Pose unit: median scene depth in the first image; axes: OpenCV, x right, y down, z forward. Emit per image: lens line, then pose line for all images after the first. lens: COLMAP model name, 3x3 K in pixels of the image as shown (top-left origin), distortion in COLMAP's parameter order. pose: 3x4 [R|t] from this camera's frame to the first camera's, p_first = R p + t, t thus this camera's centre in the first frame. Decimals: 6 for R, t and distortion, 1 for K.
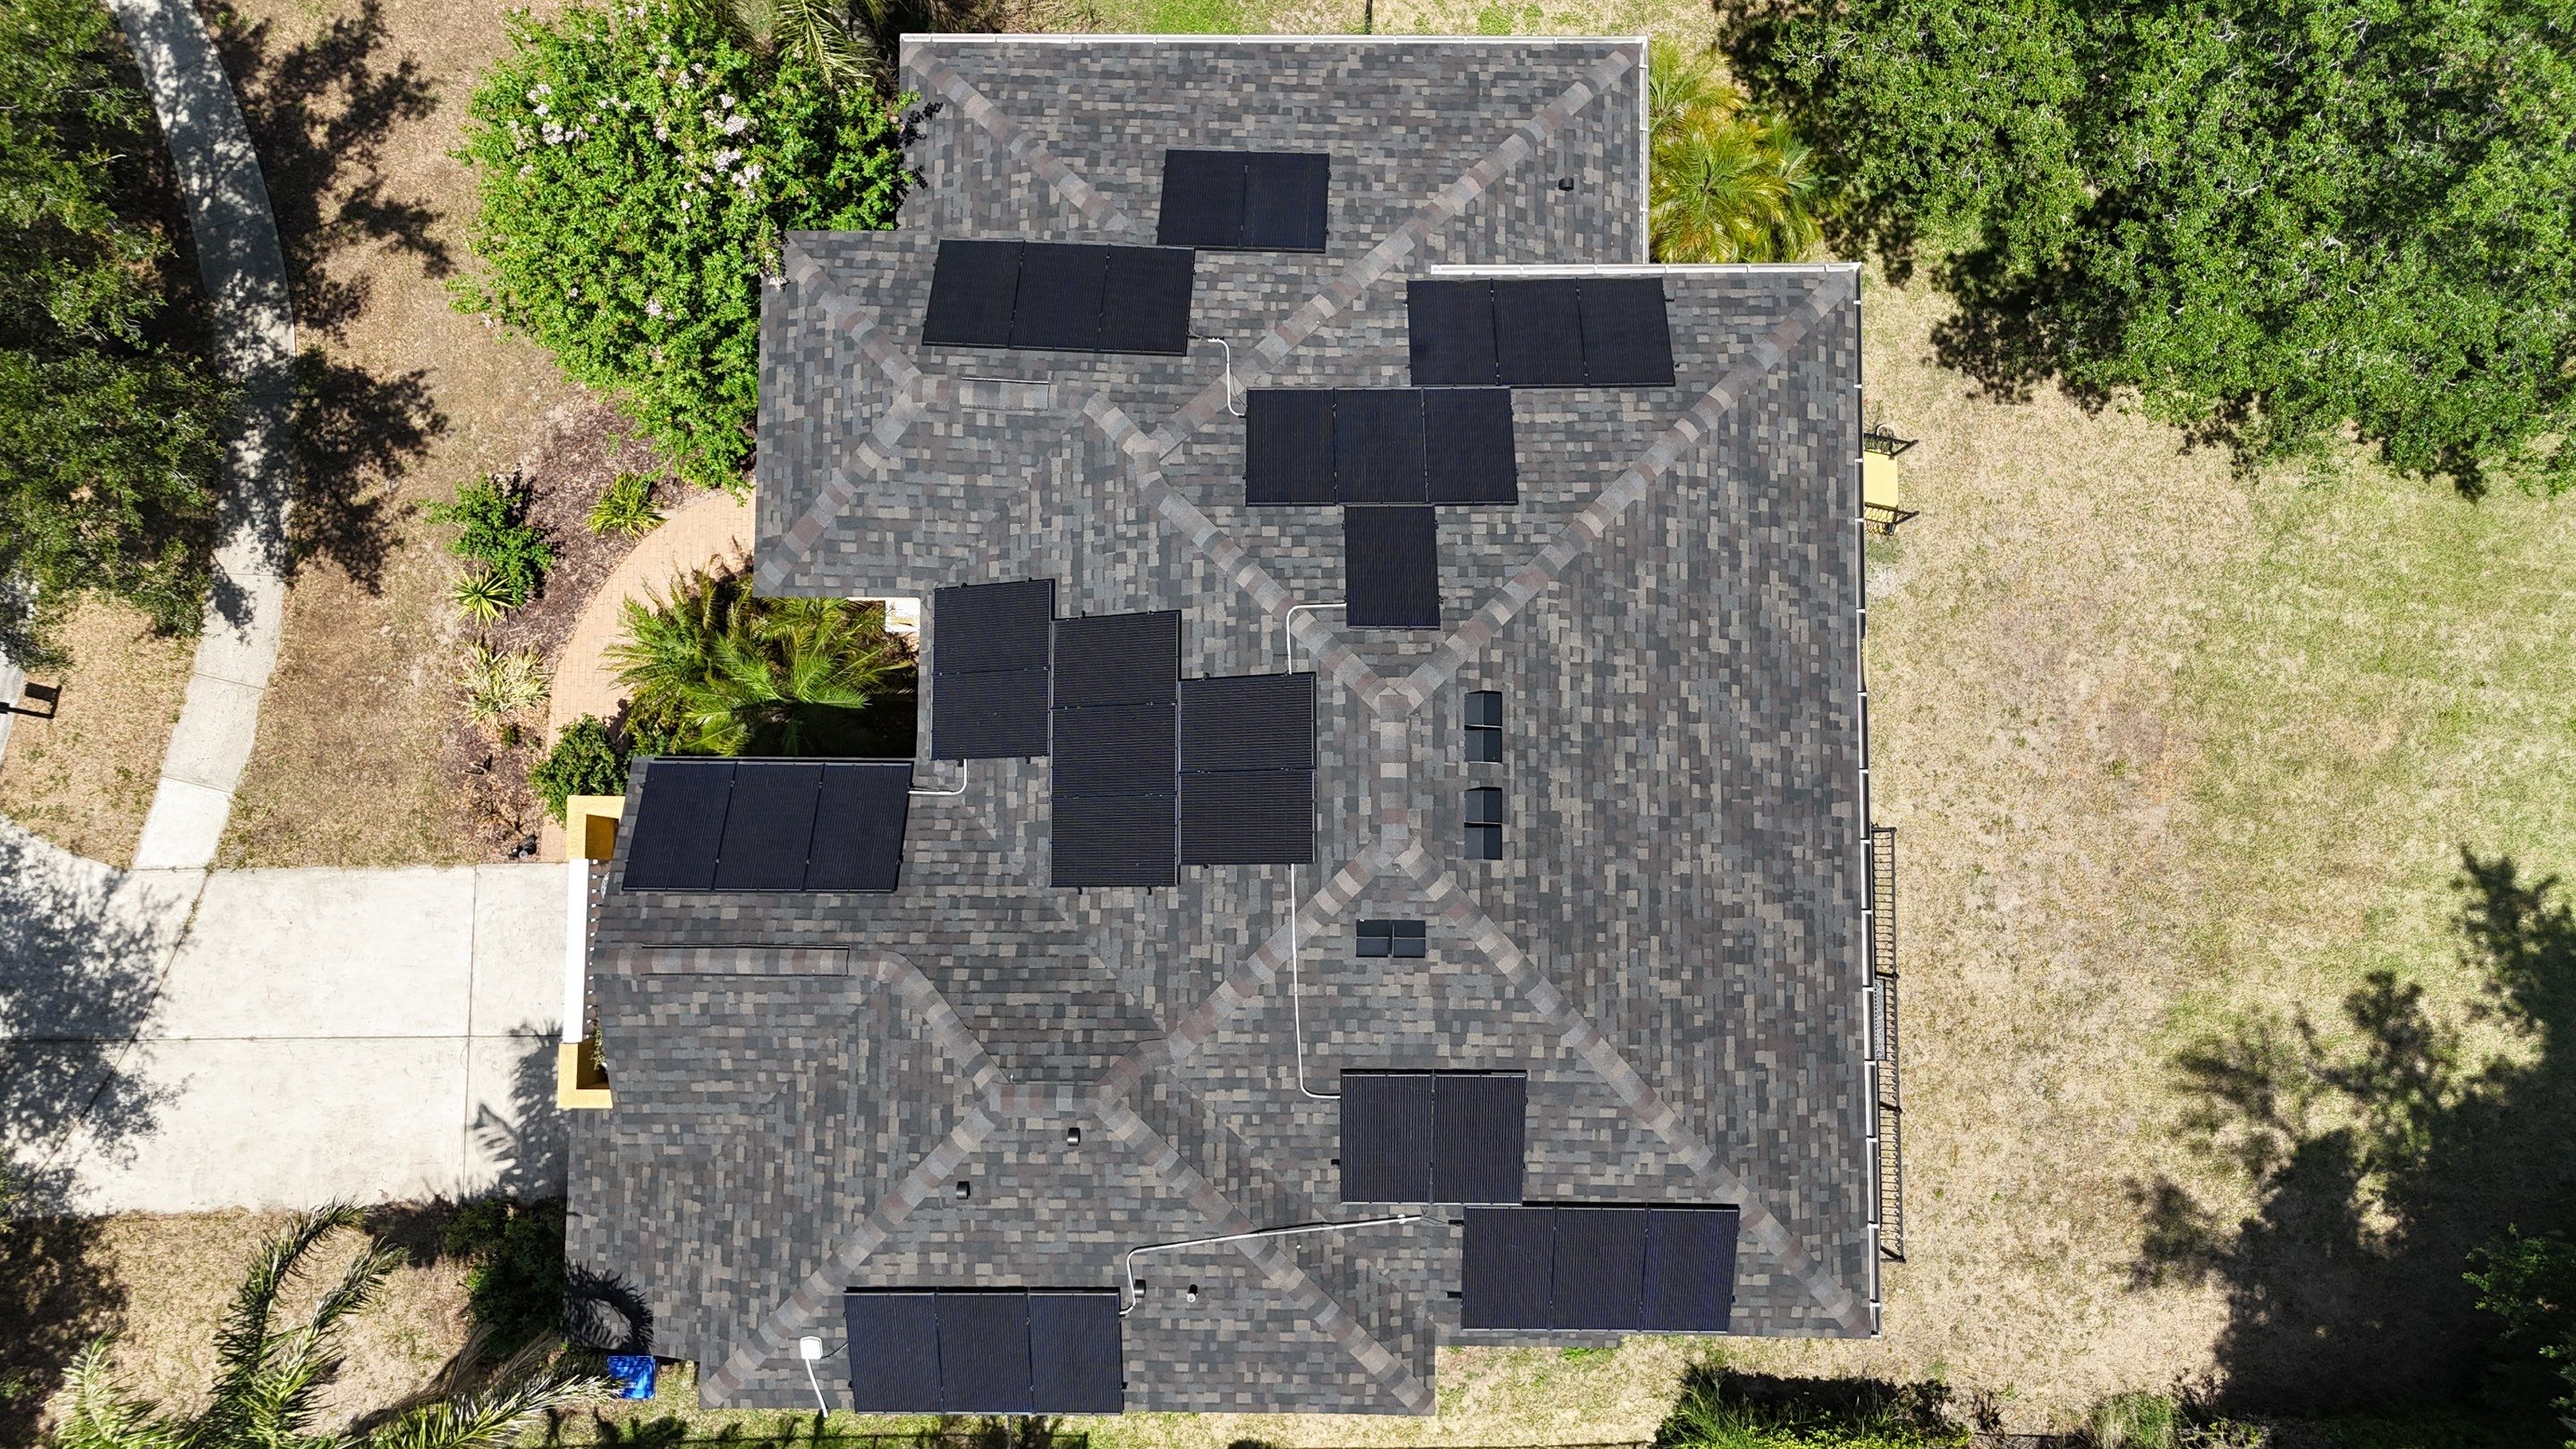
lens RADIAL K [[1896.2, 0, 1300.7], [0, 1896.2, 728.0], [0, 0, 1]] dist [0.089640, -0.090966]
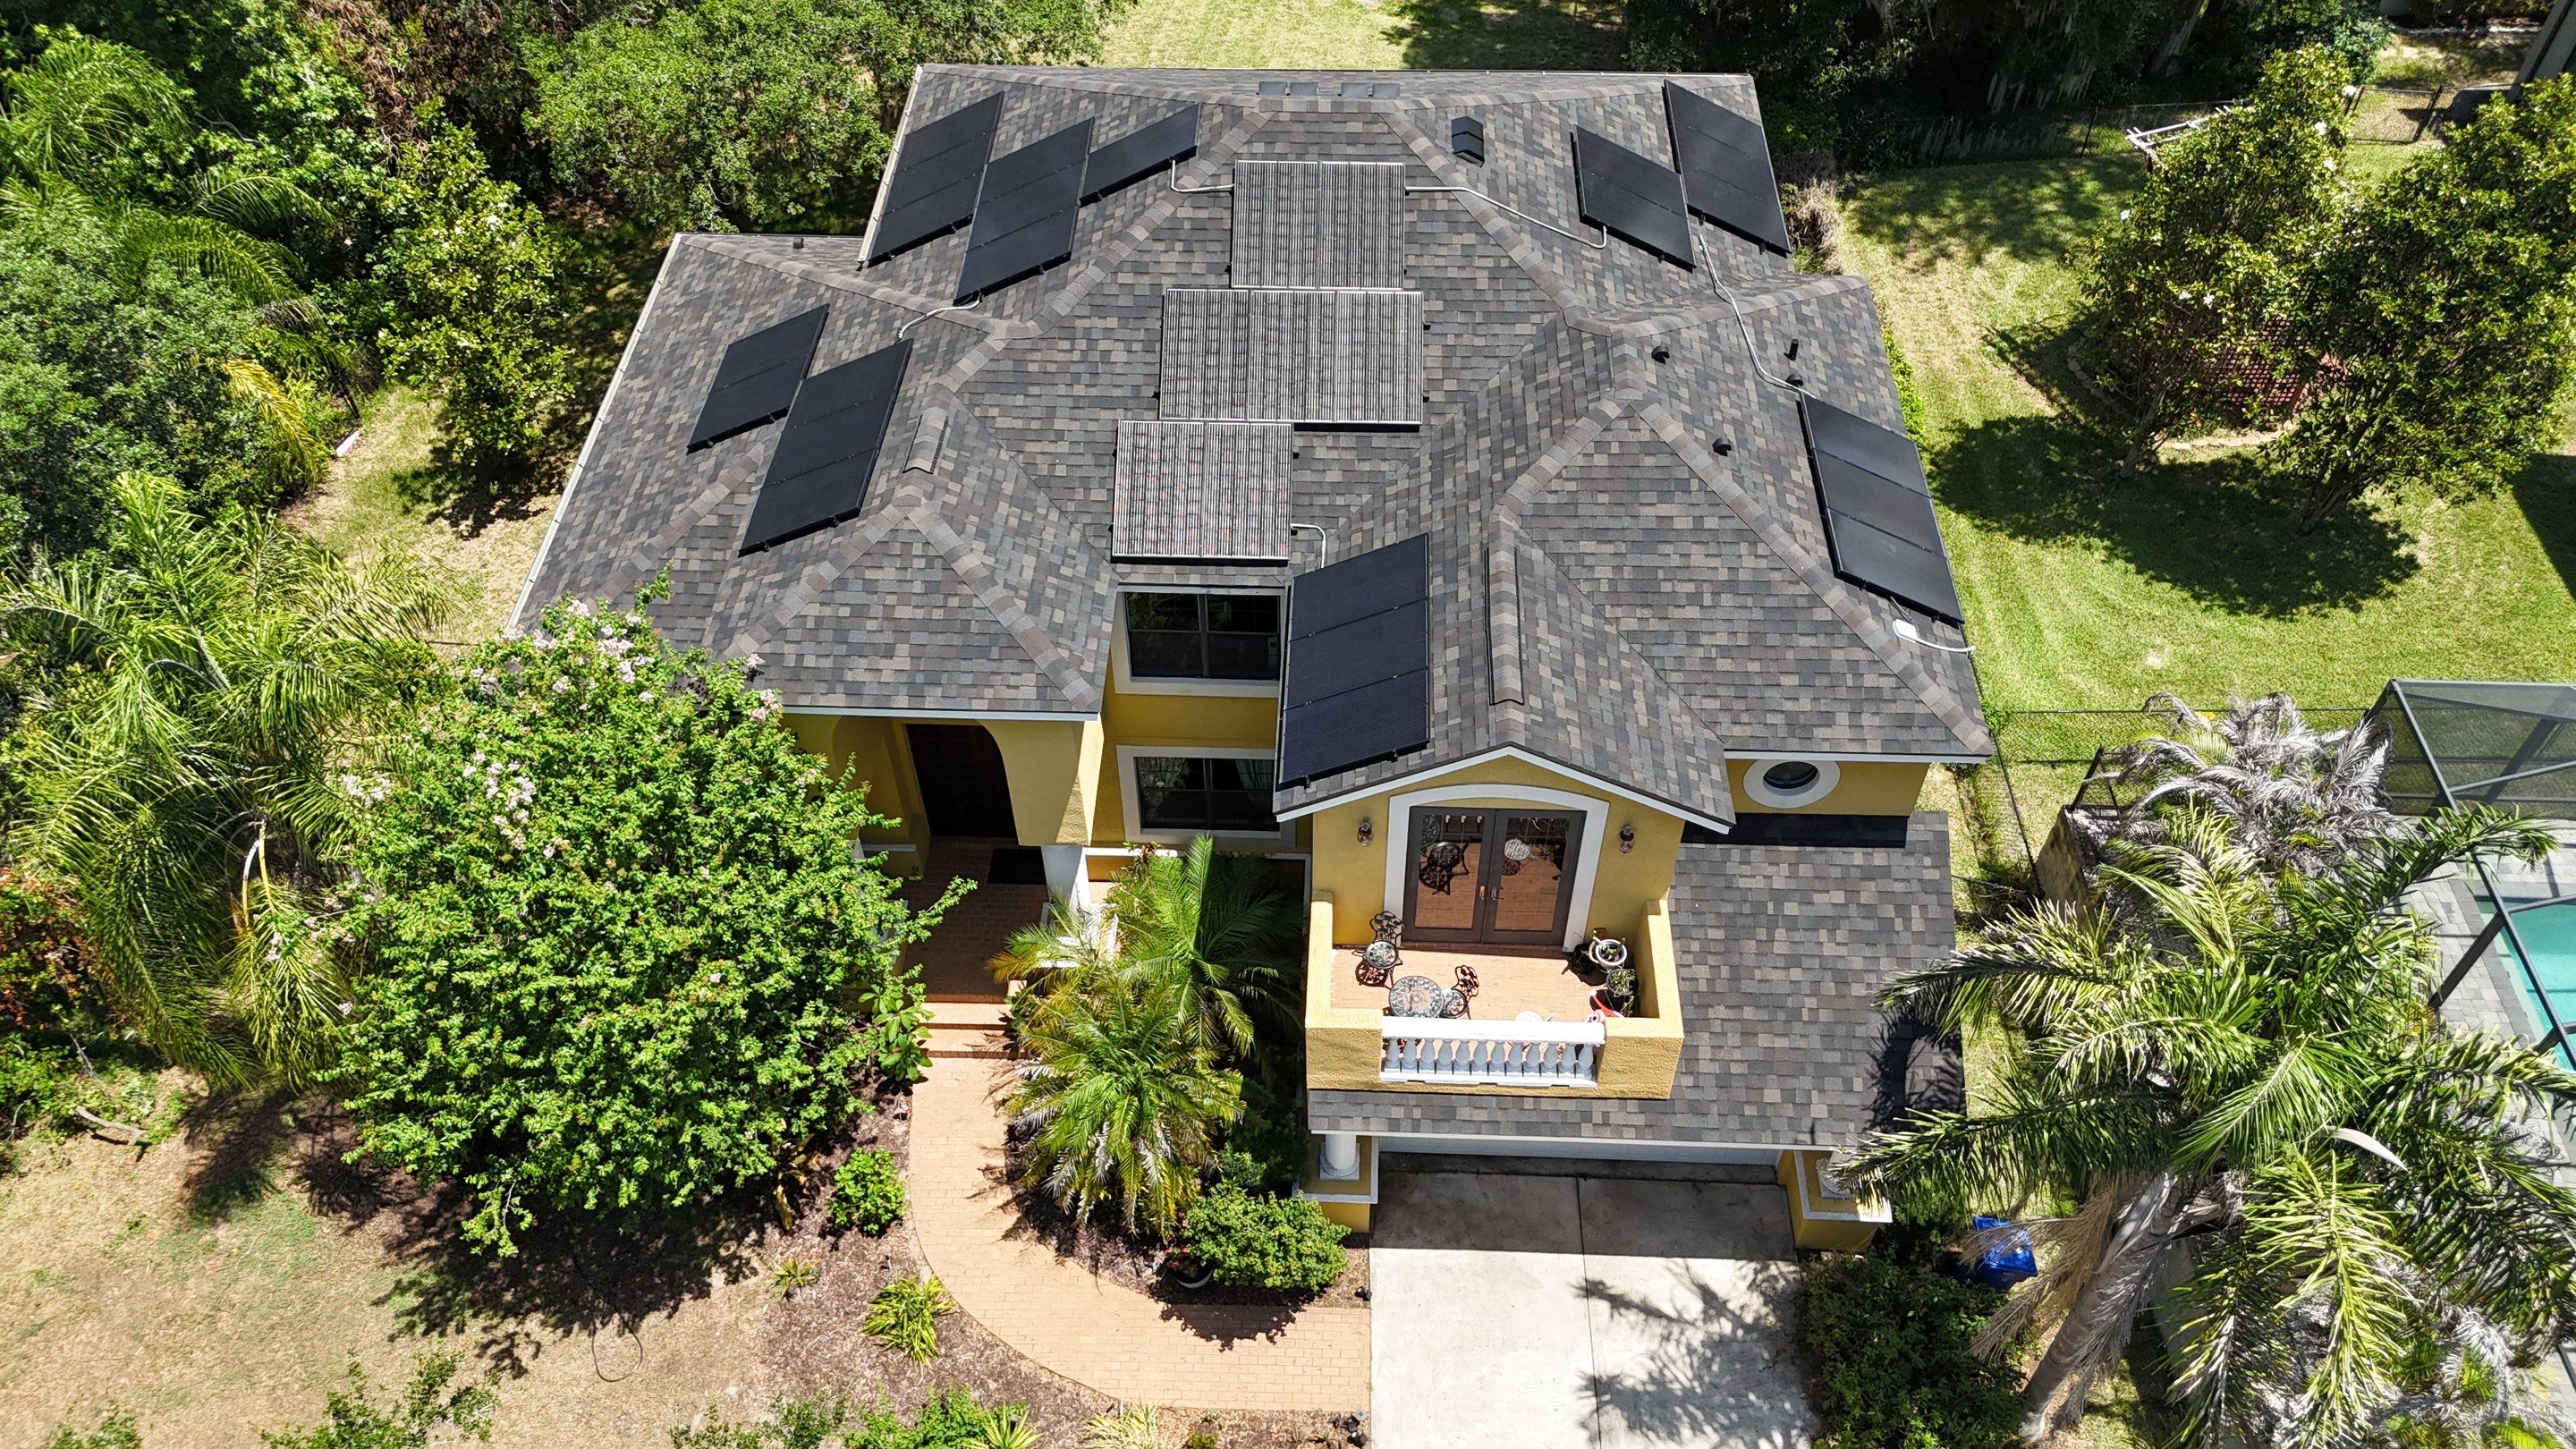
lens RADIAL K [[1896.2, 0, 1301.7], [0, 1896.2, 729.9], [0, 0, 1]] dist [0.089640, -0.090966]
pose [[0.027428, -0.744279, 0.667305, -0.934599], [0.996360, 0.074259, 0.041872, -0.011037], [-0.080718, 0.663727, 0.743606, 0.351772]]
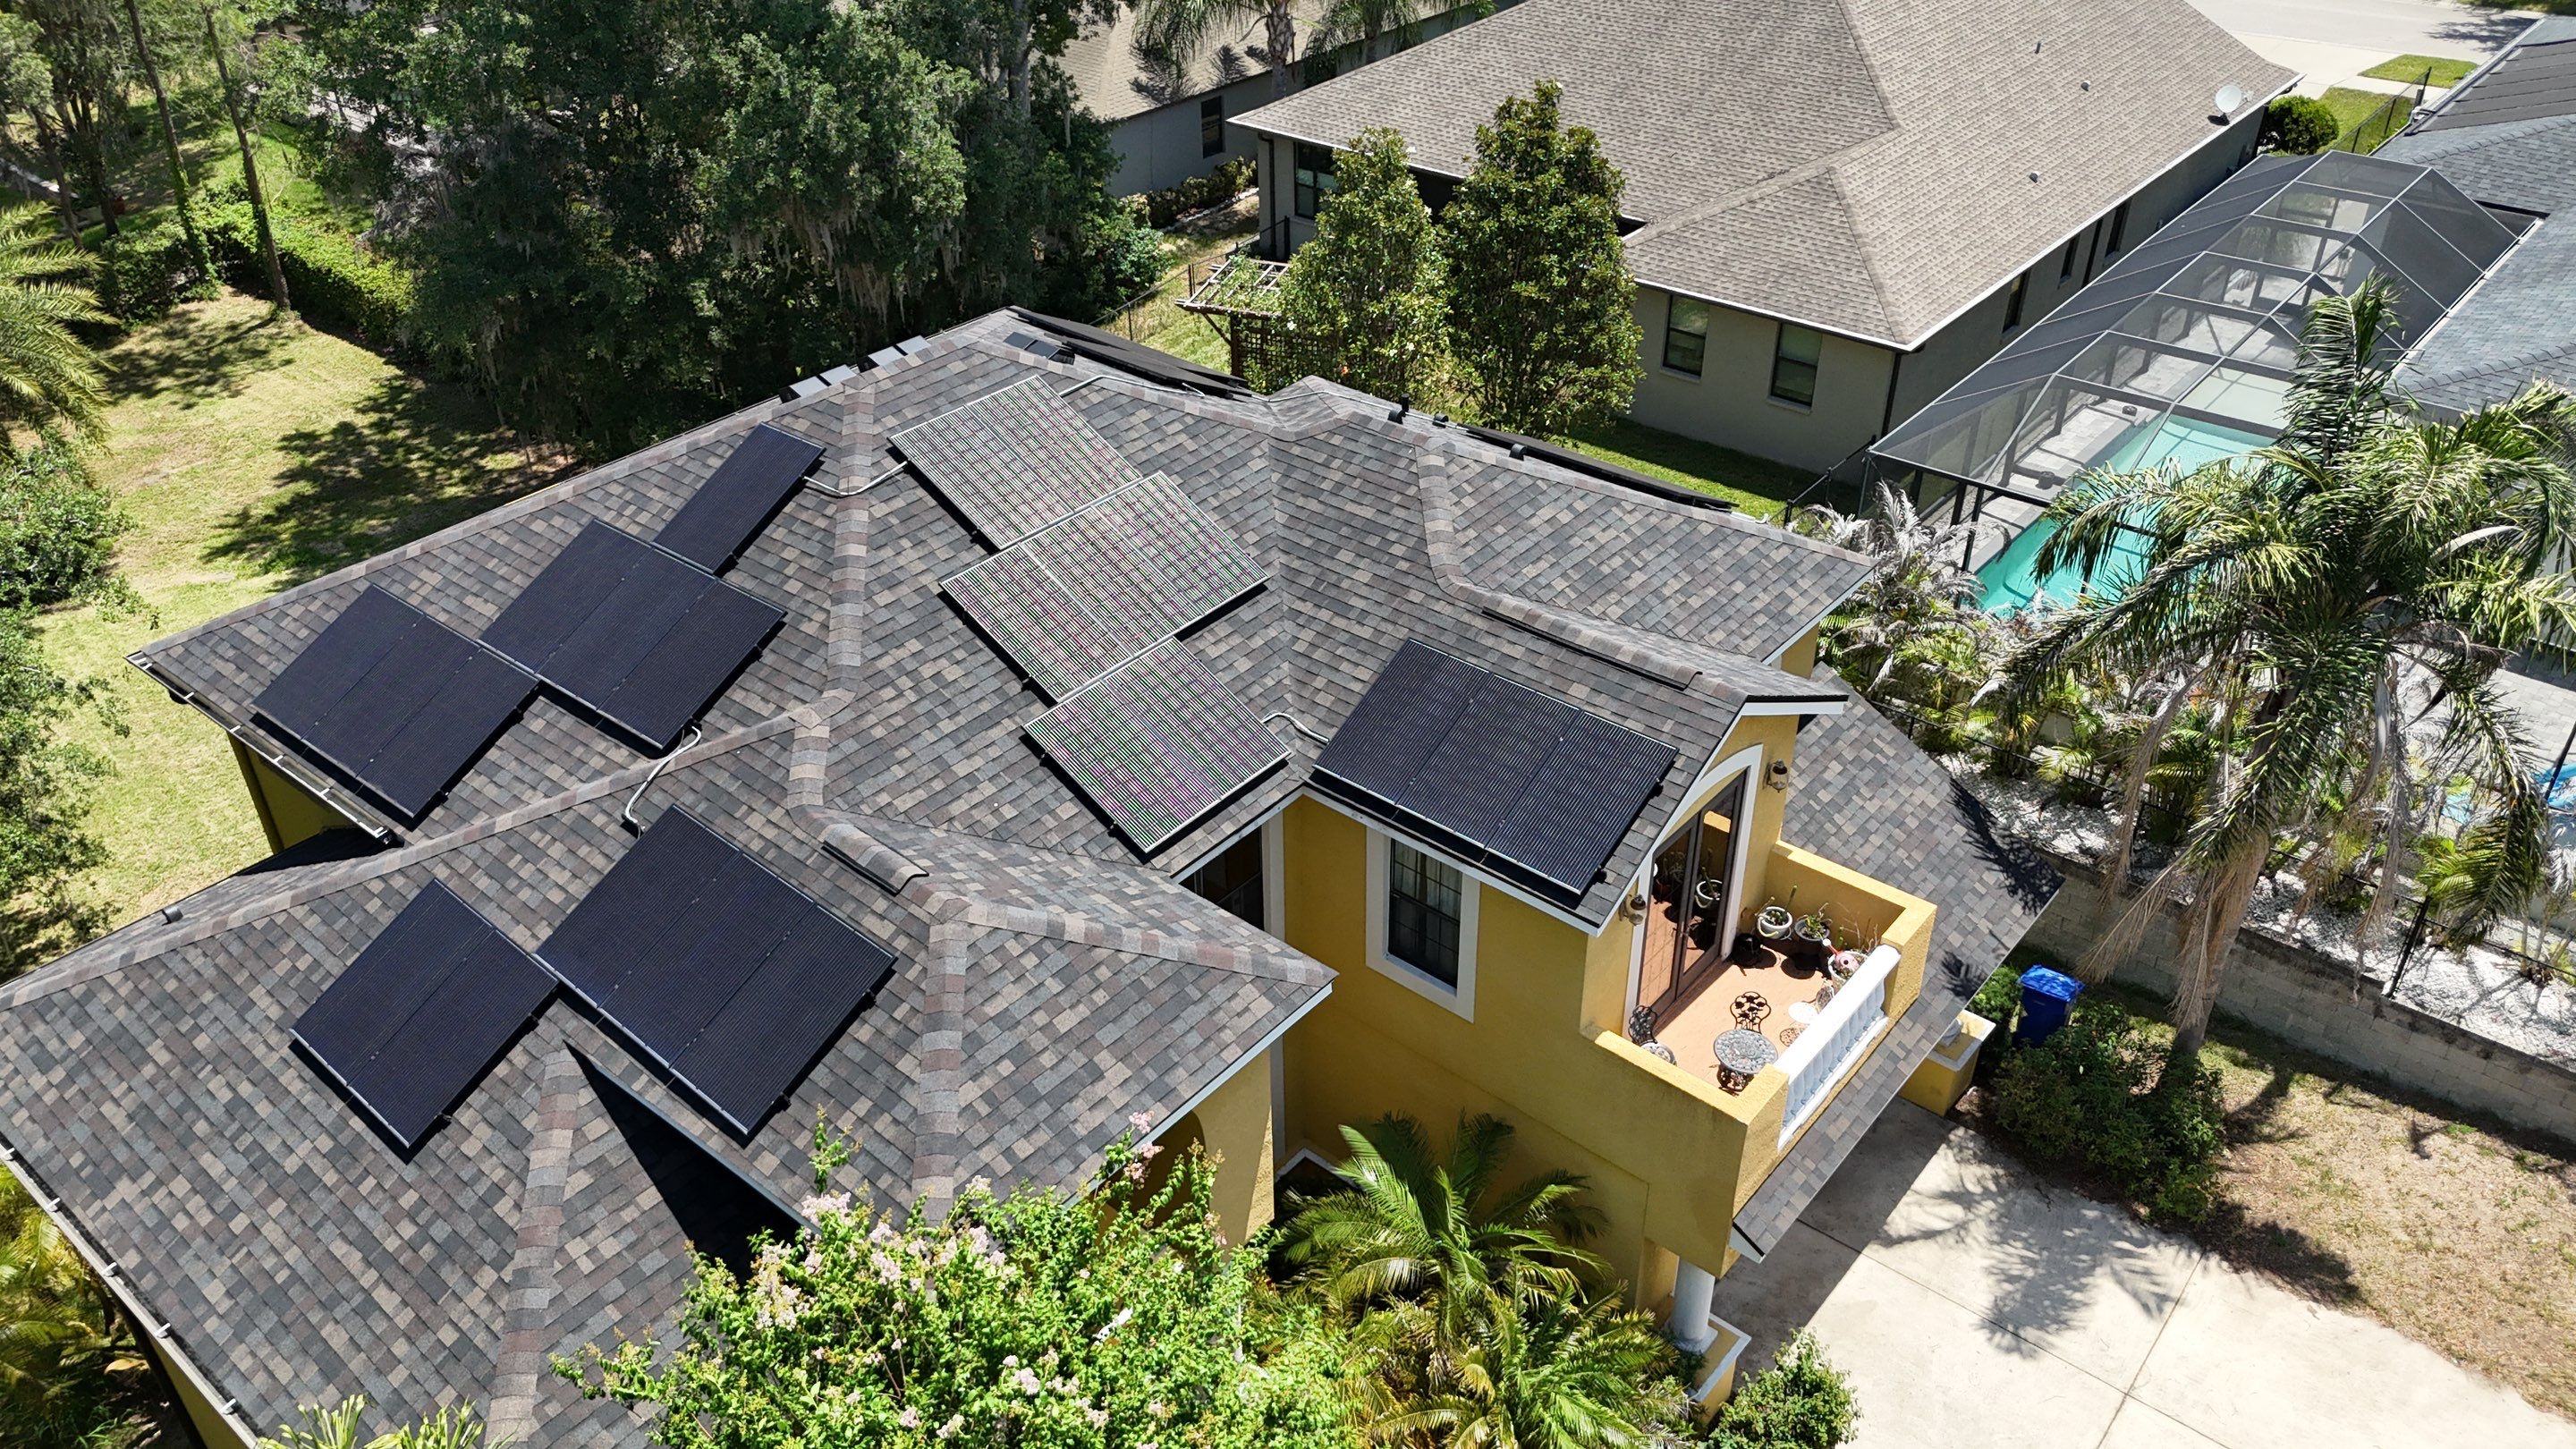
lens RADIAL K [[1896.2, 0, 1288.6], [0, 1896.2, 734.9], [0, 0, 1]] dist [0.089640, -0.090966]
pose [[-0.768456, -0.346800, 0.537778, -0.651321], [0.638848, -0.367542, 0.675860, -0.549566], [-0.036732, 0.862927, 0.503992, 0.603359]]
